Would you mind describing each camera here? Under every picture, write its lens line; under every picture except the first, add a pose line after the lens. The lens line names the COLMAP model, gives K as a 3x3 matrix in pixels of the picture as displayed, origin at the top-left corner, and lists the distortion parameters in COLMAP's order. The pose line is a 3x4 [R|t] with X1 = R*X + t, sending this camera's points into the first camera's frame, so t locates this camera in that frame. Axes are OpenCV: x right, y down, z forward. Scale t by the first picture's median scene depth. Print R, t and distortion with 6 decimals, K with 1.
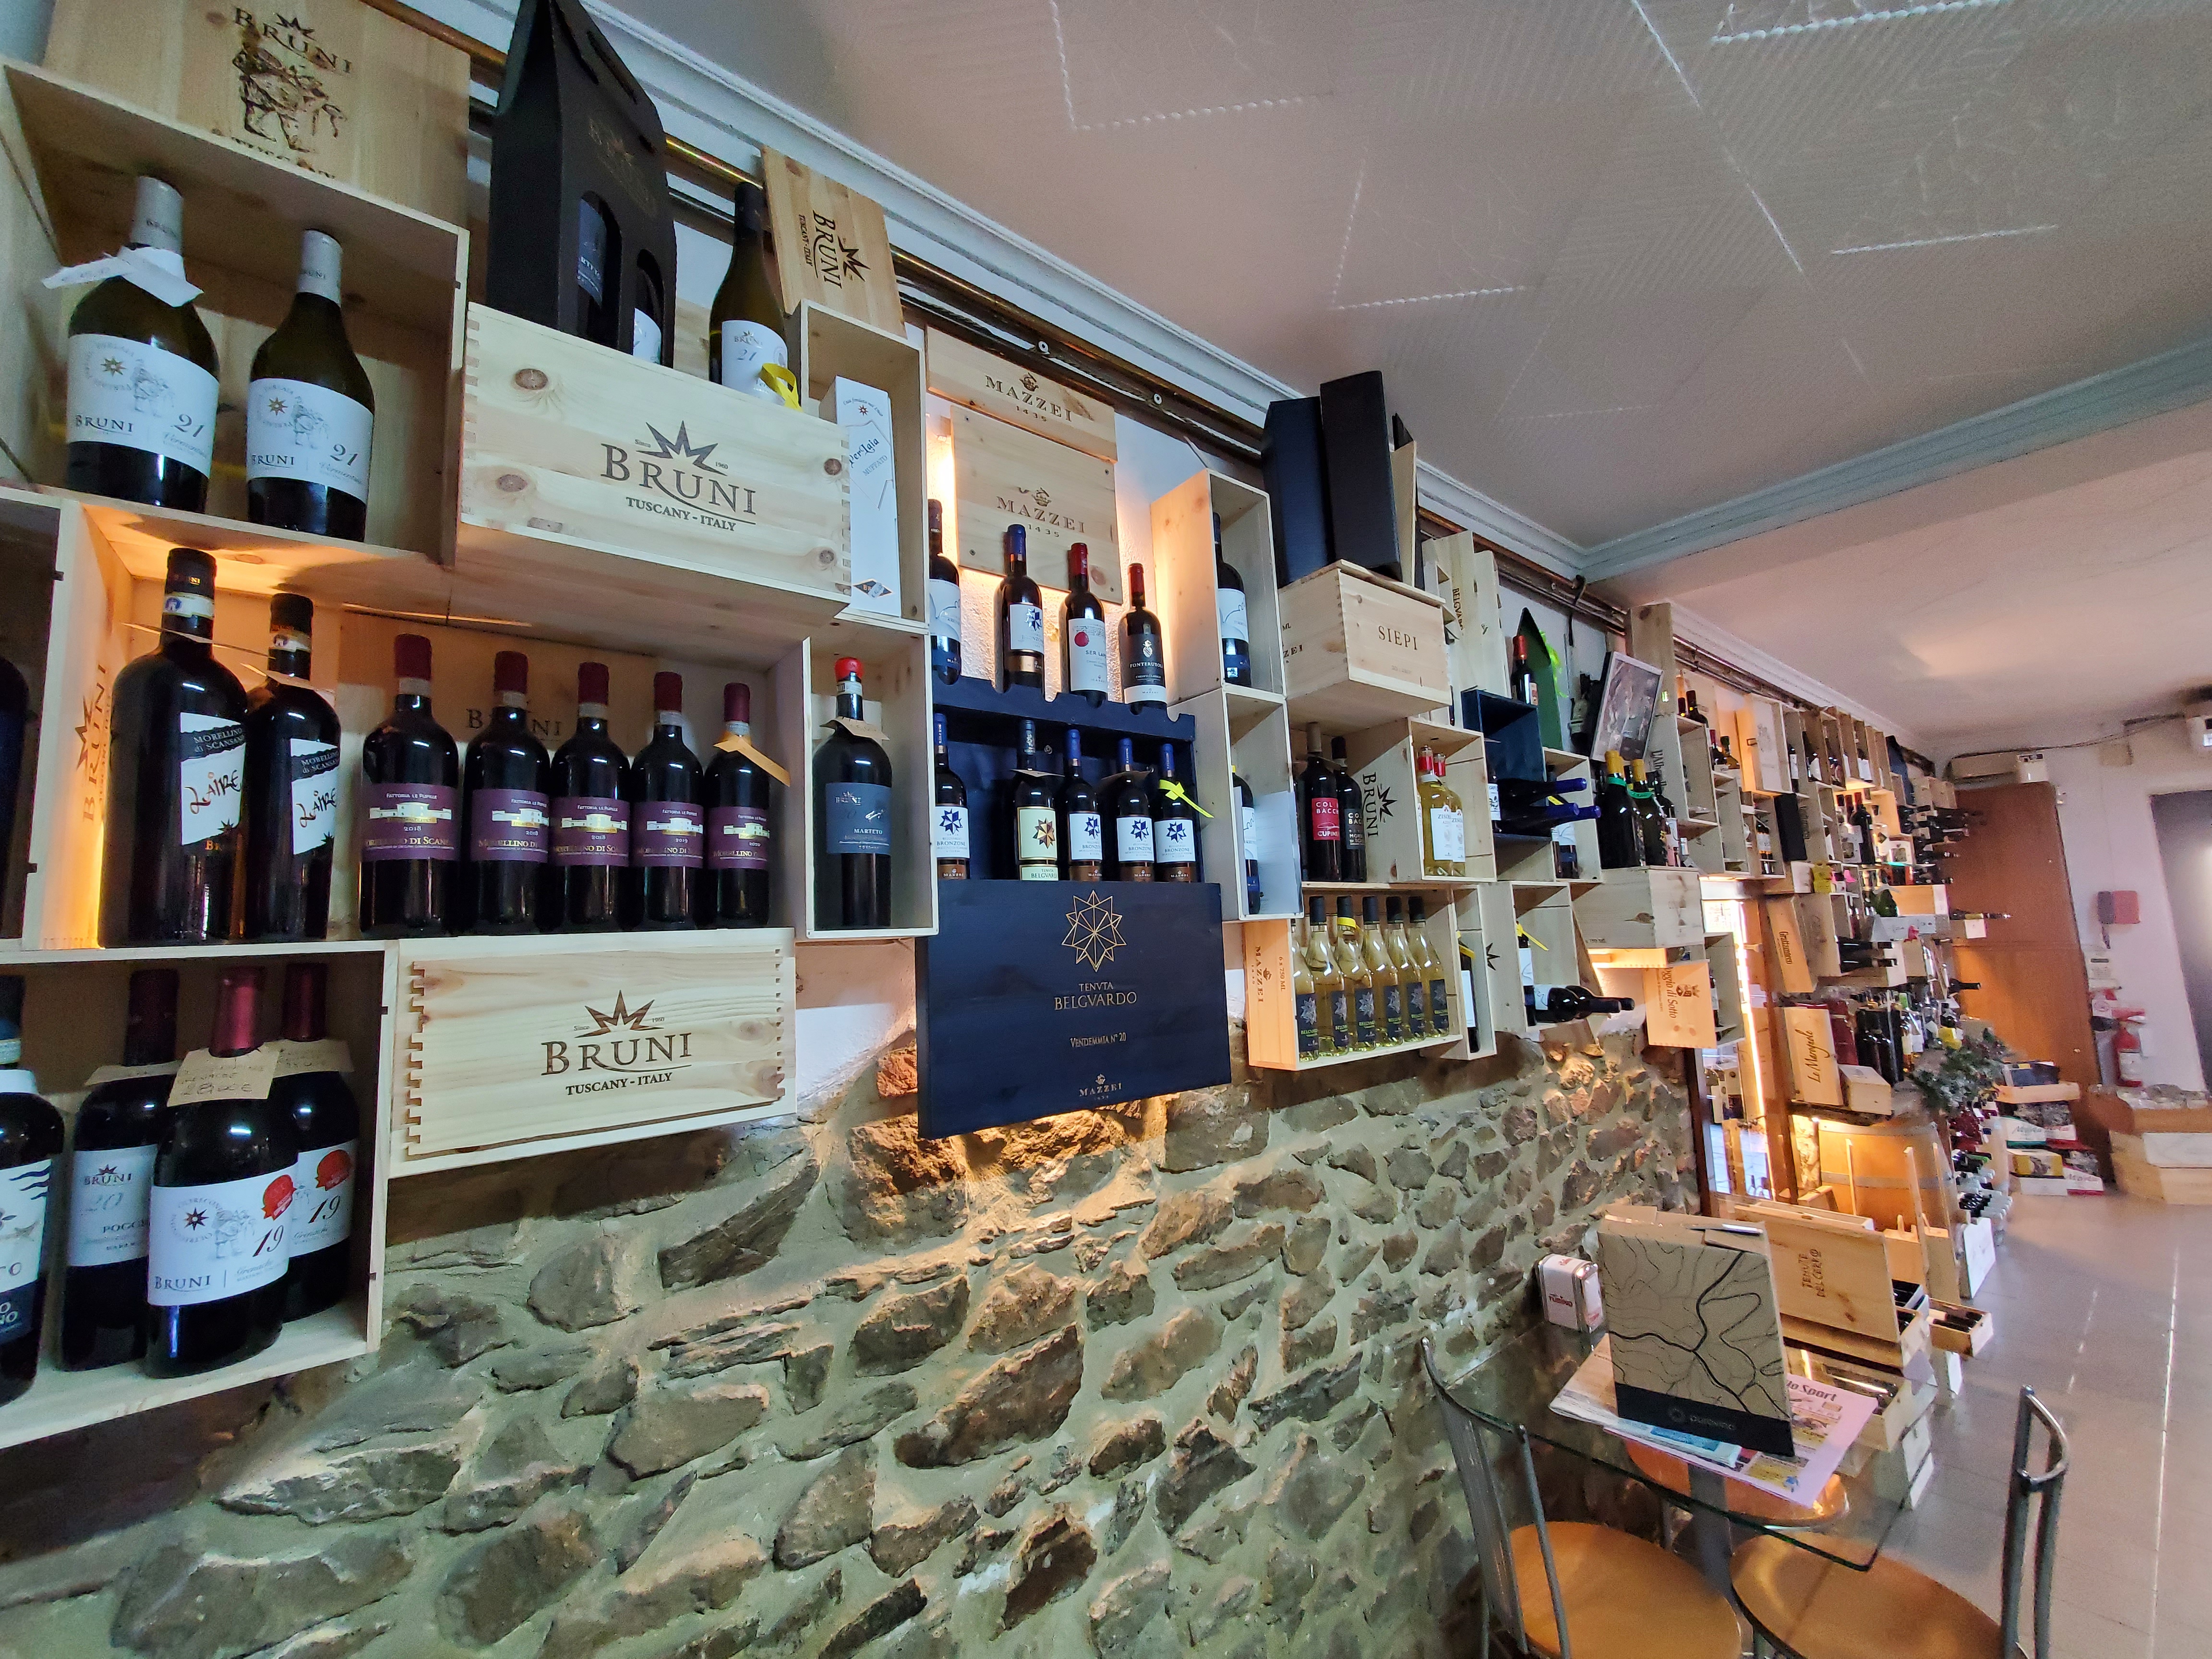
lens RADIAL K [[868.6, 0, 1106.0], [0, 868.6, 829.5], [0, 0, 1]] dist [0.023332, -0.014286]
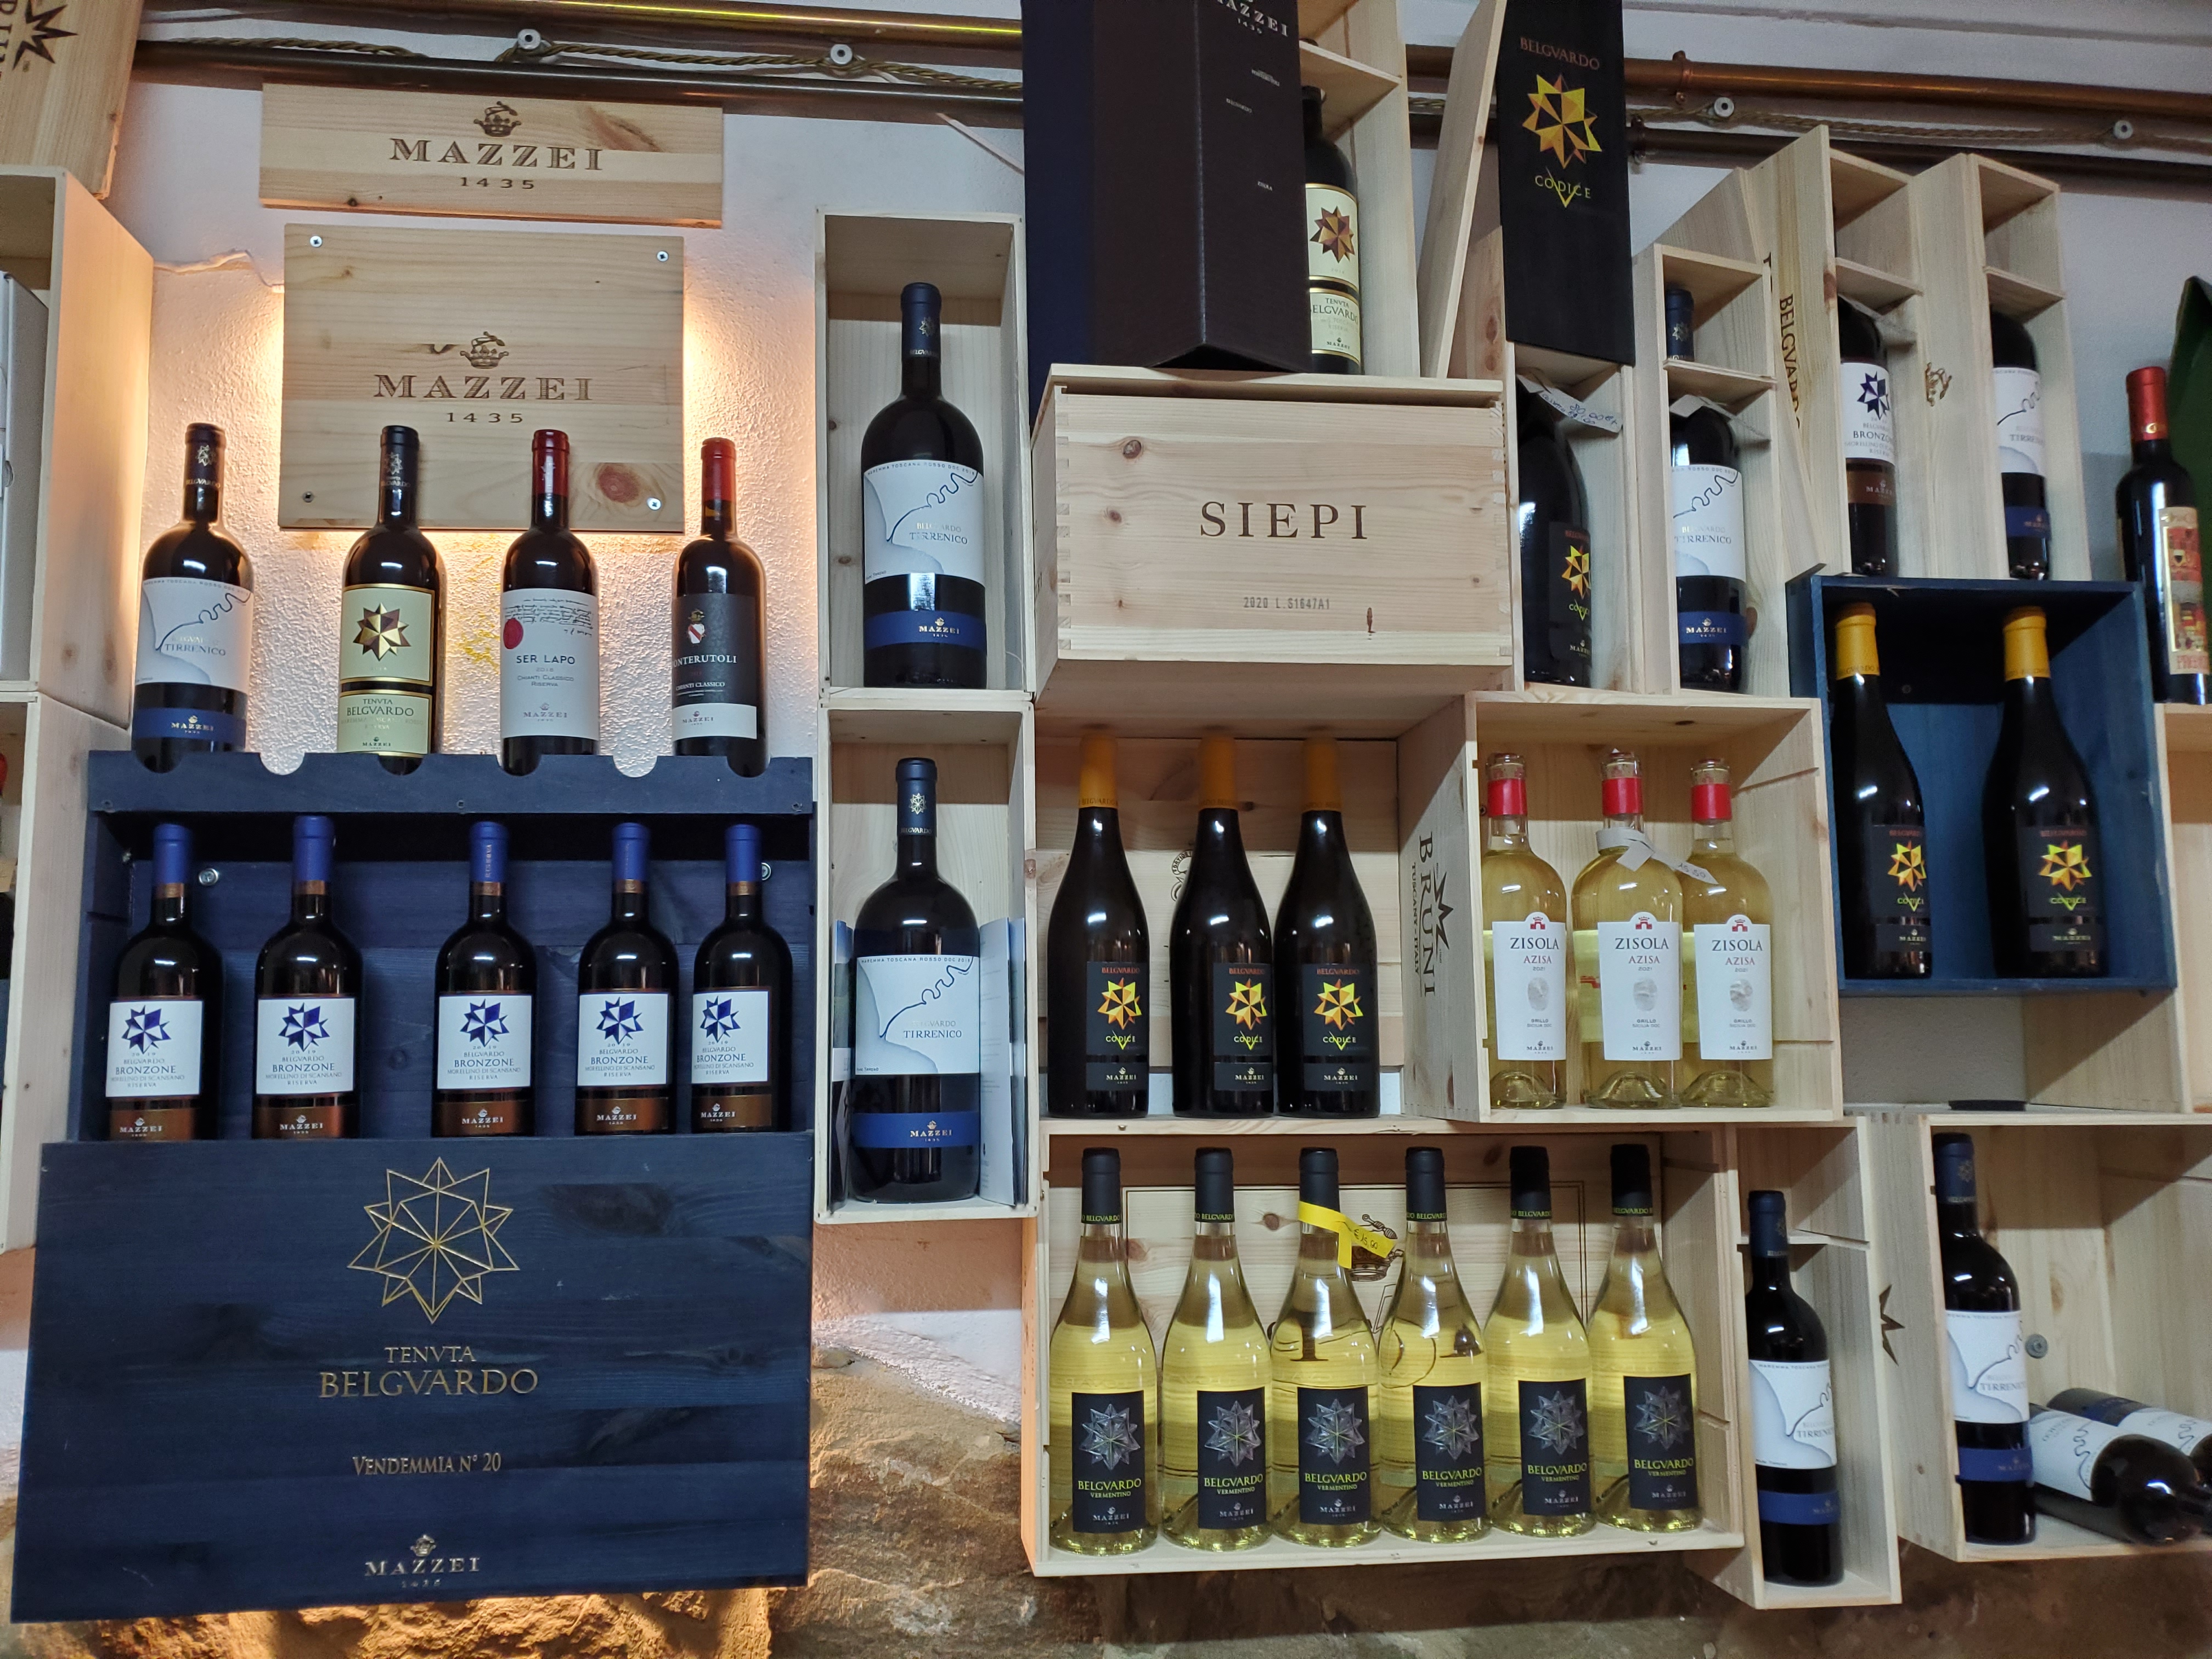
lens RADIAL K [[1747.7, 0, 1106.0], [0, 1747.7, 829.5], [0, 0, 1]] dist [0.021259, -0.000519]
pose [[0.853971, -0.028327, -0.519548, 0.706624], [0.036351, 0.999325, 0.005265, -0.091052], [0.519048, -0.023382, 0.854425, 0.293325]]
